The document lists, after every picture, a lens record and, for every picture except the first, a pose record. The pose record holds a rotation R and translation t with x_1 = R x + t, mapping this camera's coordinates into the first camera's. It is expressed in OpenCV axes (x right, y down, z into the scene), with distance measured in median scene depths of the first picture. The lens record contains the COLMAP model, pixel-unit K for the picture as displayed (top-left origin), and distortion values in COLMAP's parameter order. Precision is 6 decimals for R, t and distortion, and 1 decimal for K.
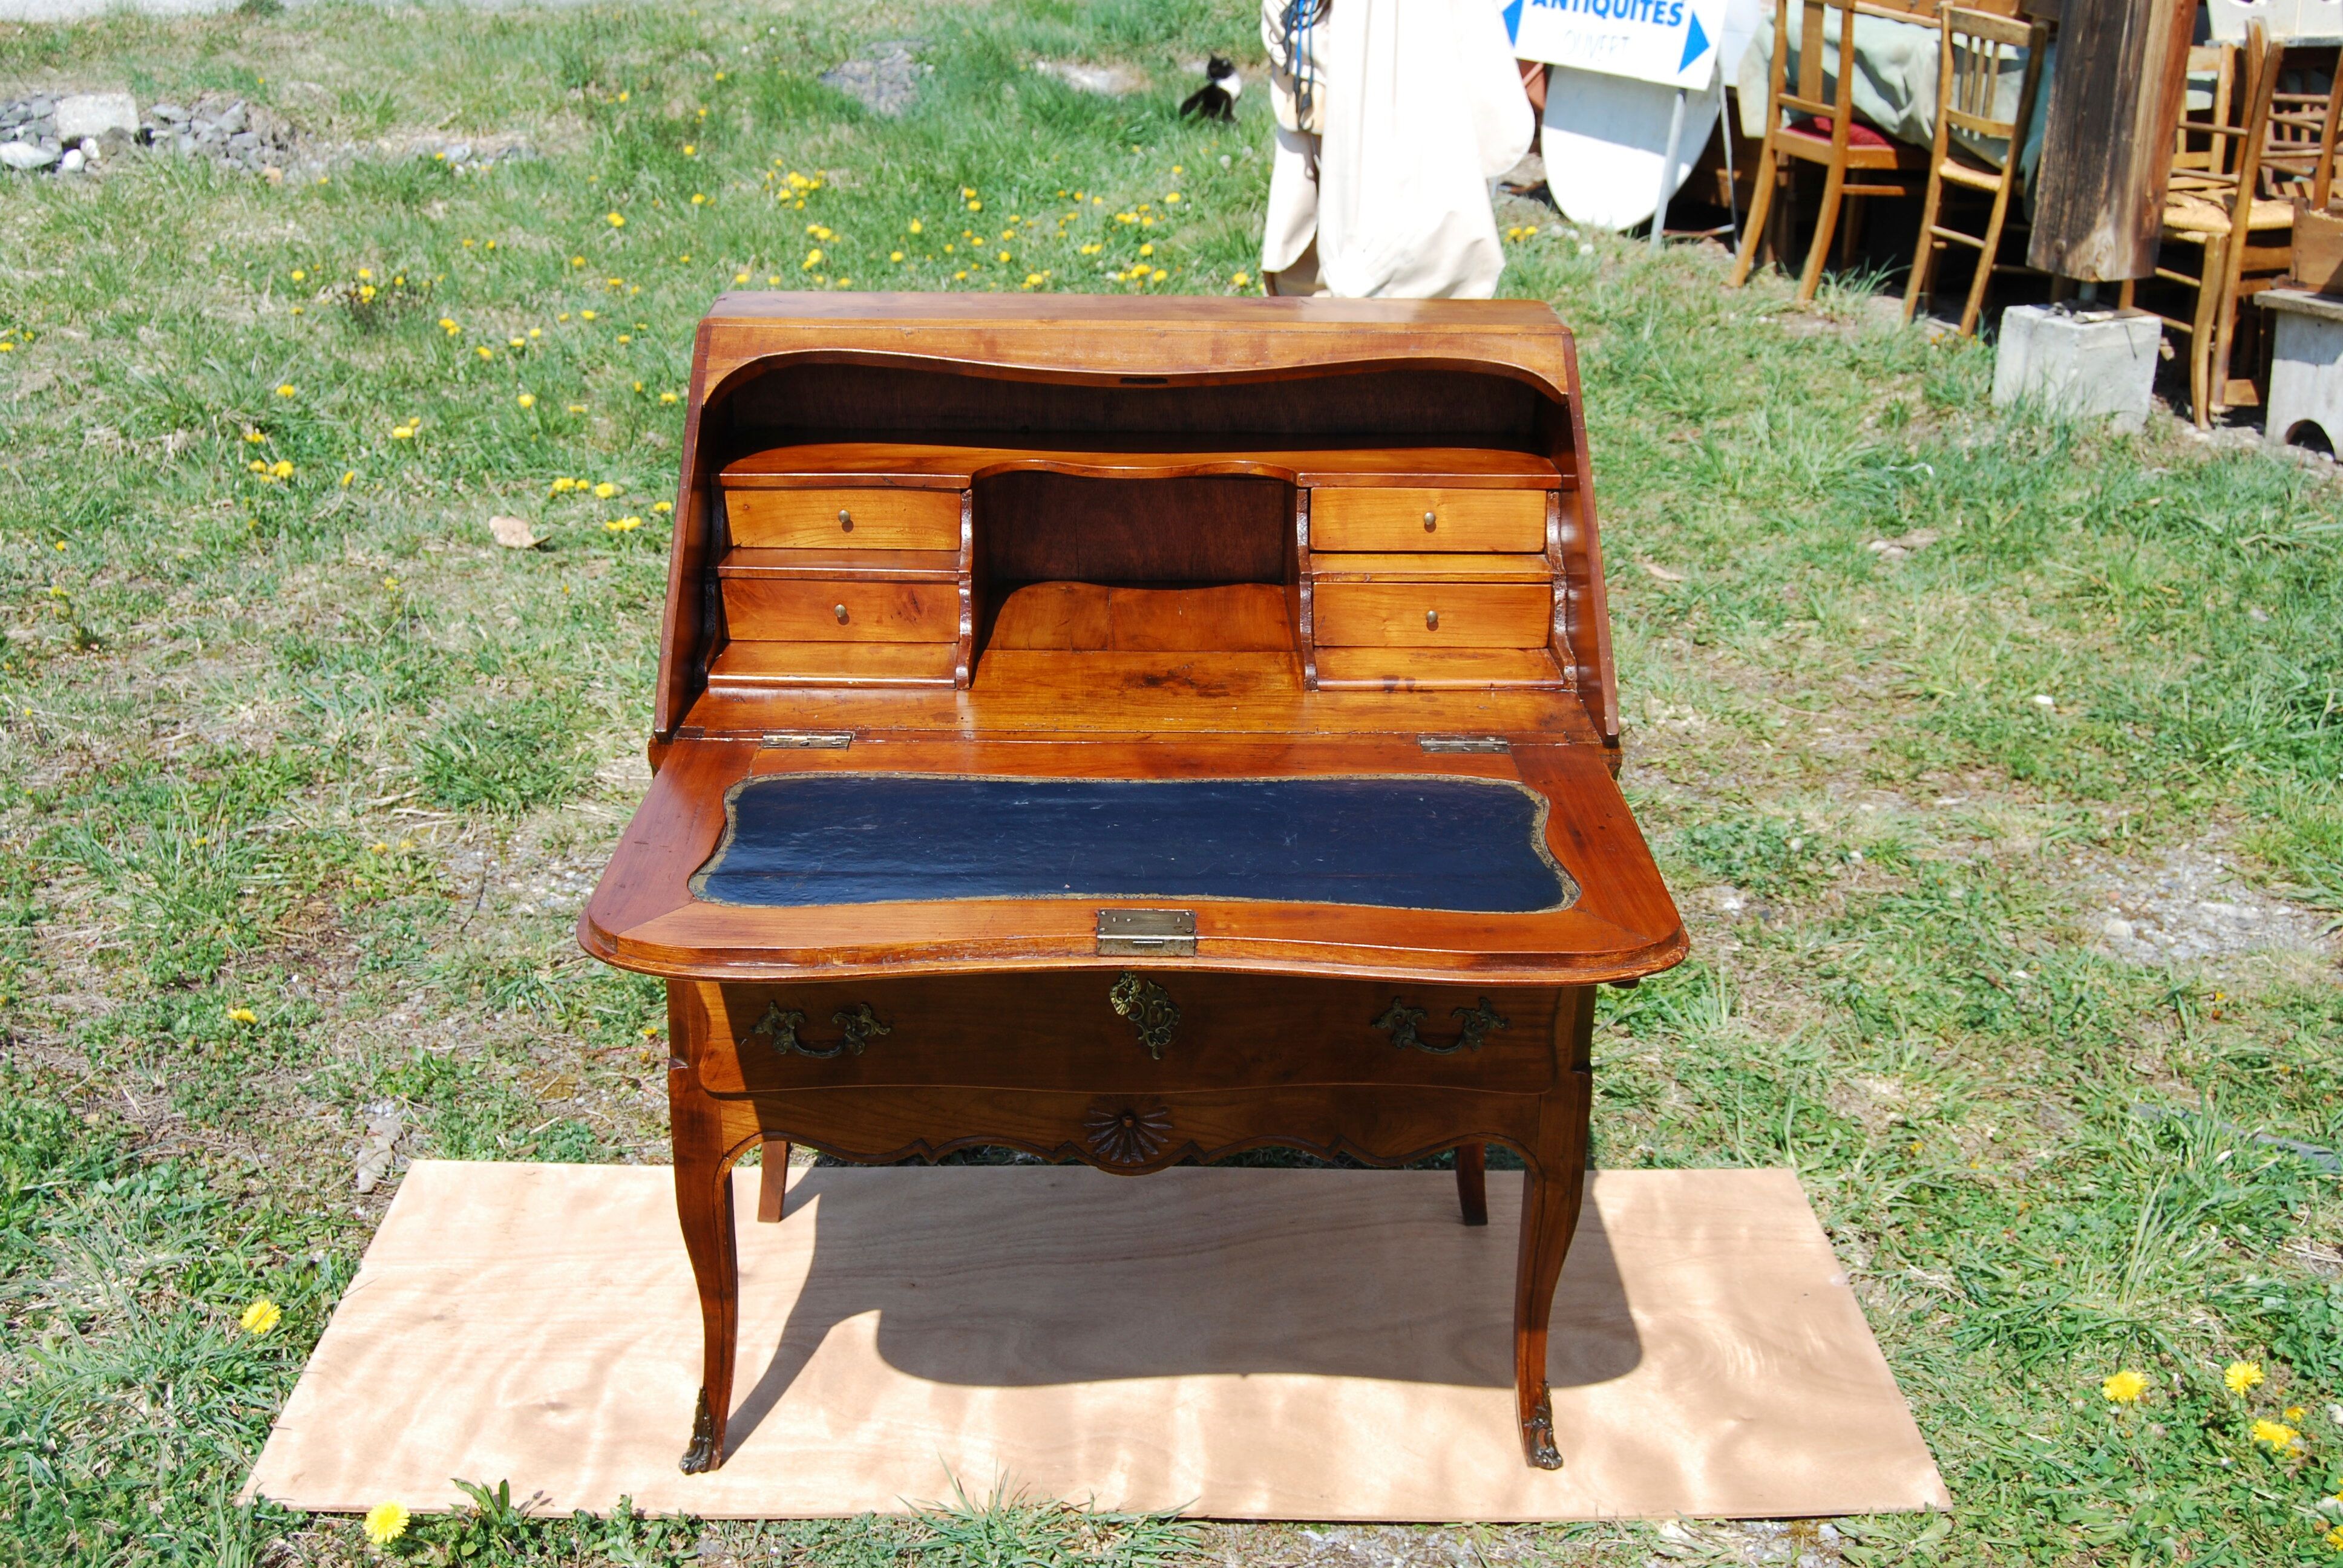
lens RADIAL K [[2419.6, 0, 1171.5], [0, 2419.6, 784.0], [0, 0, 1]] dist [-0.062672, 0.010542]
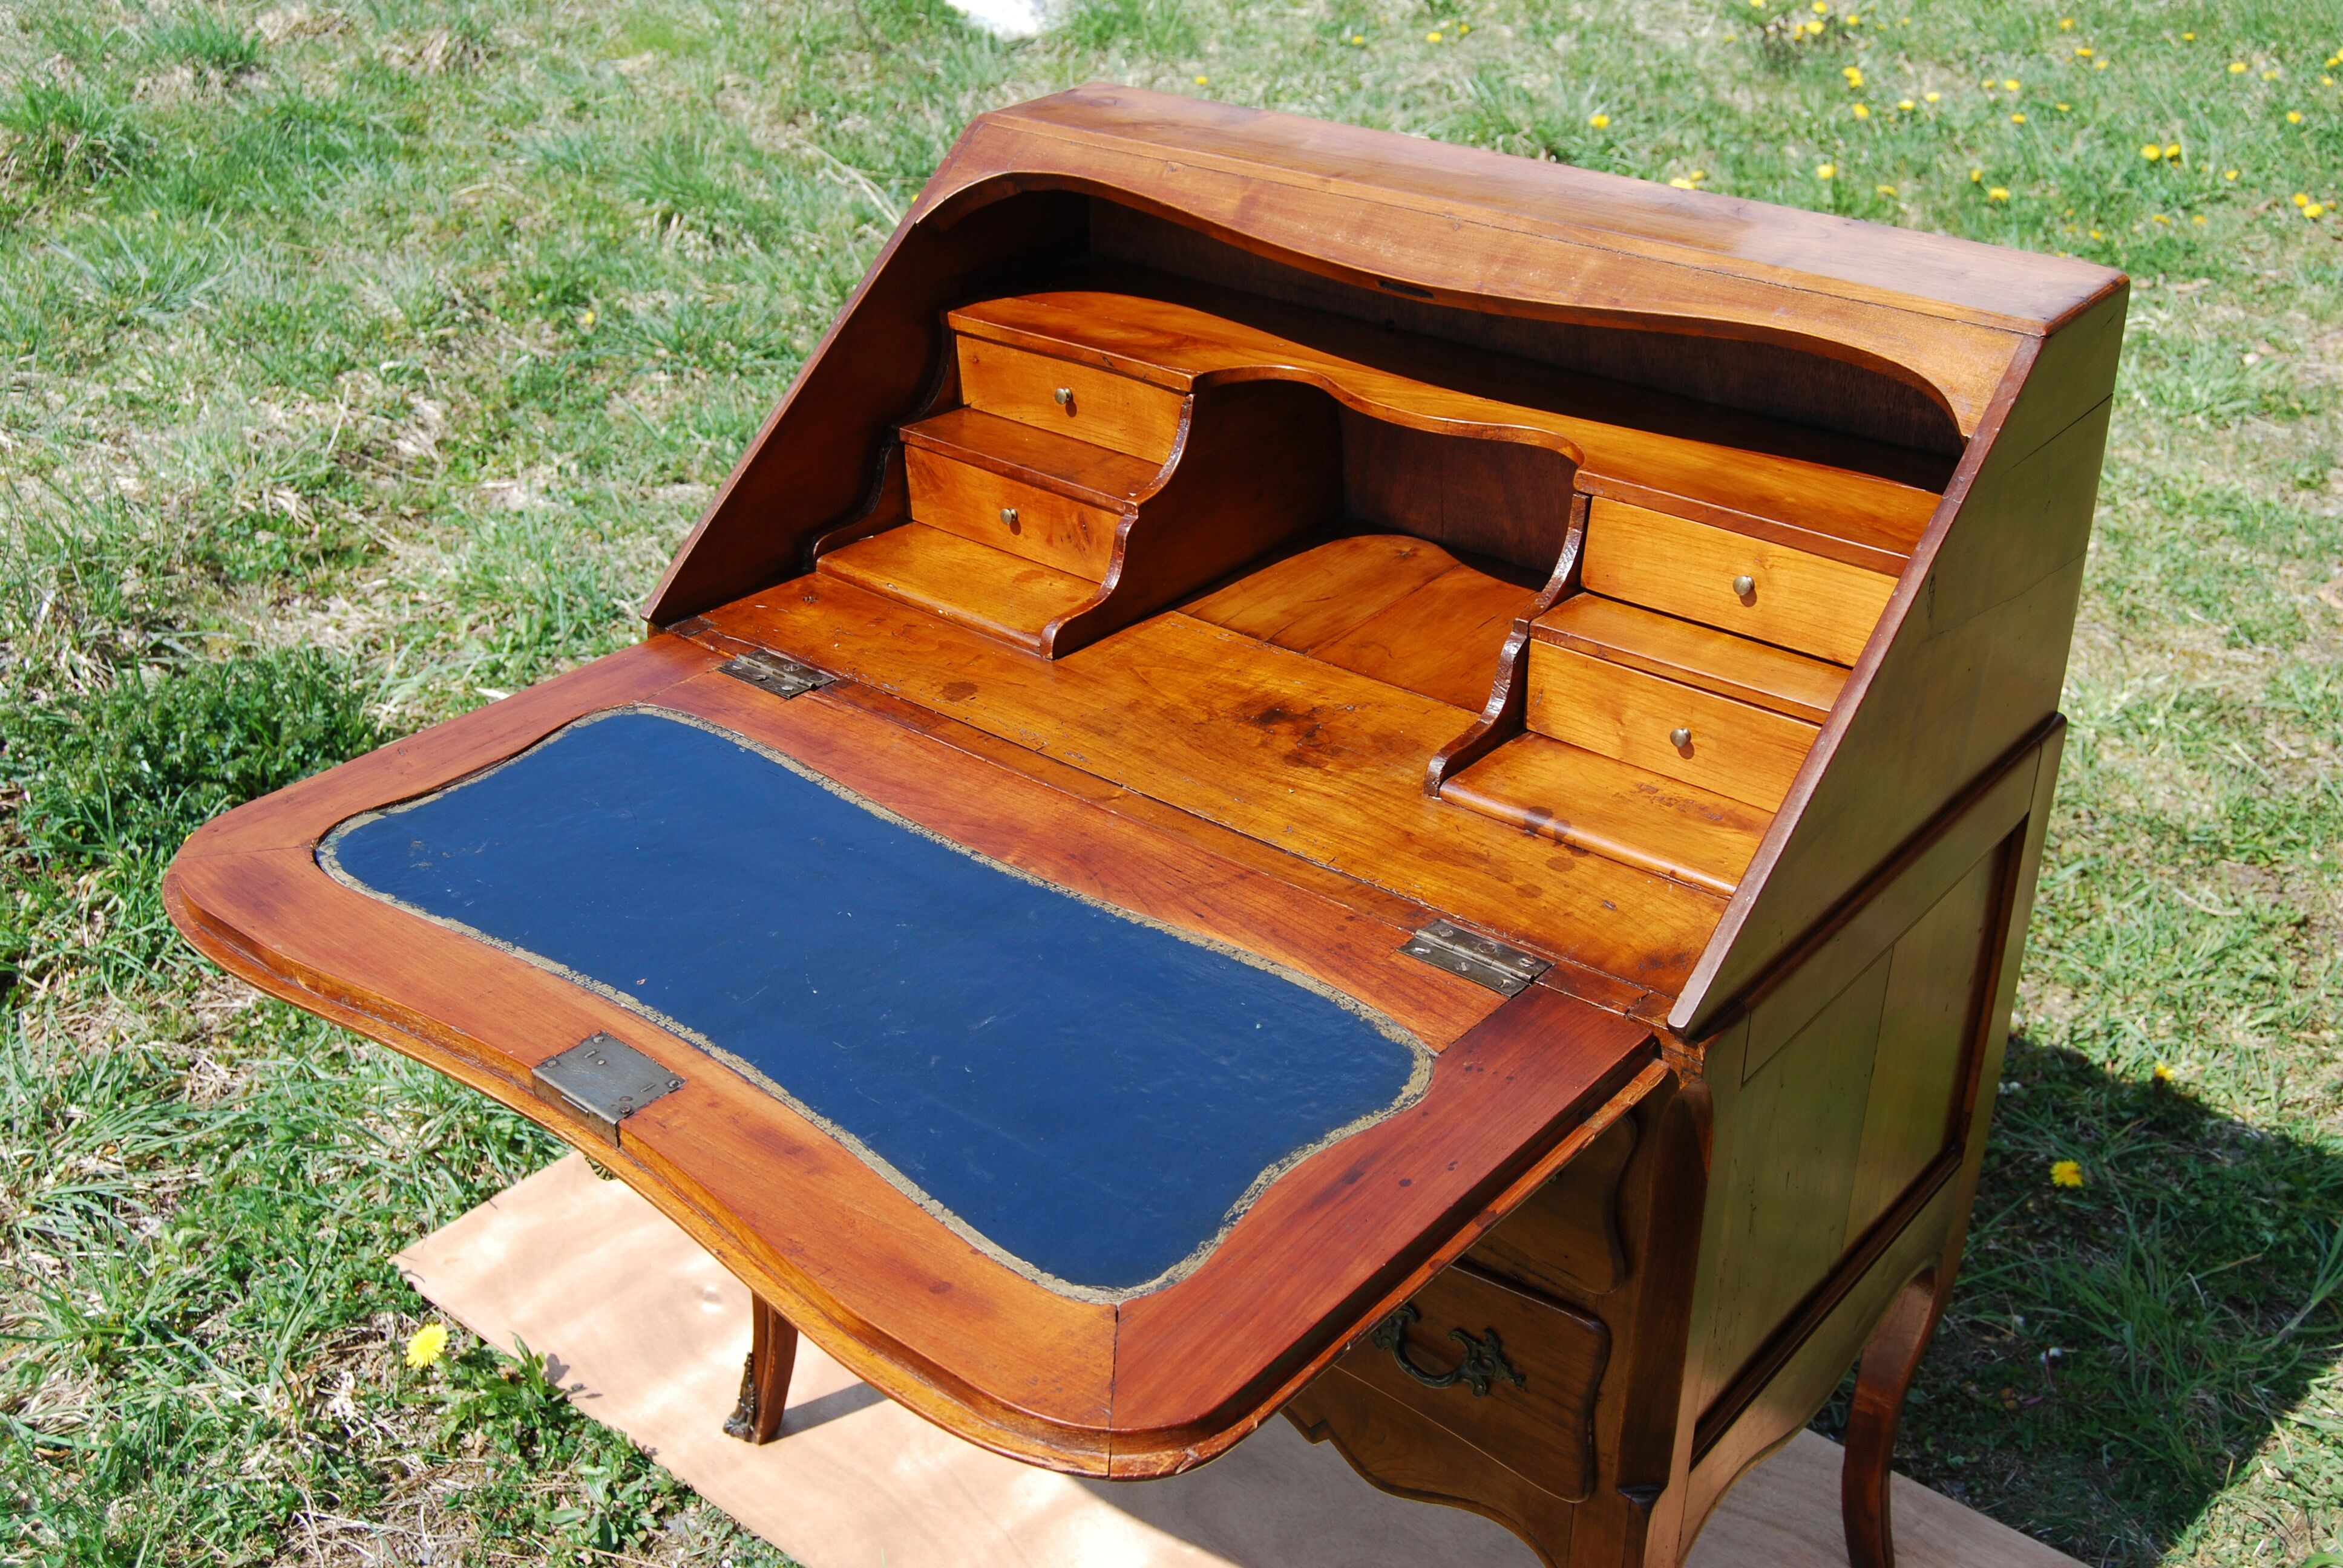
lens RADIAL K [[2419.6, 0, 1171.5], [0, 2419.6, 784.0], [0, 0, 1]] dist [-0.062672, 0.010542]
pose [[0.766027, 0.289819, -0.573767, 0.370680], [-0.226918, 0.957048, 0.180466, -0.140539], [0.601425, -0.008044, 0.798889, 0.412181]]
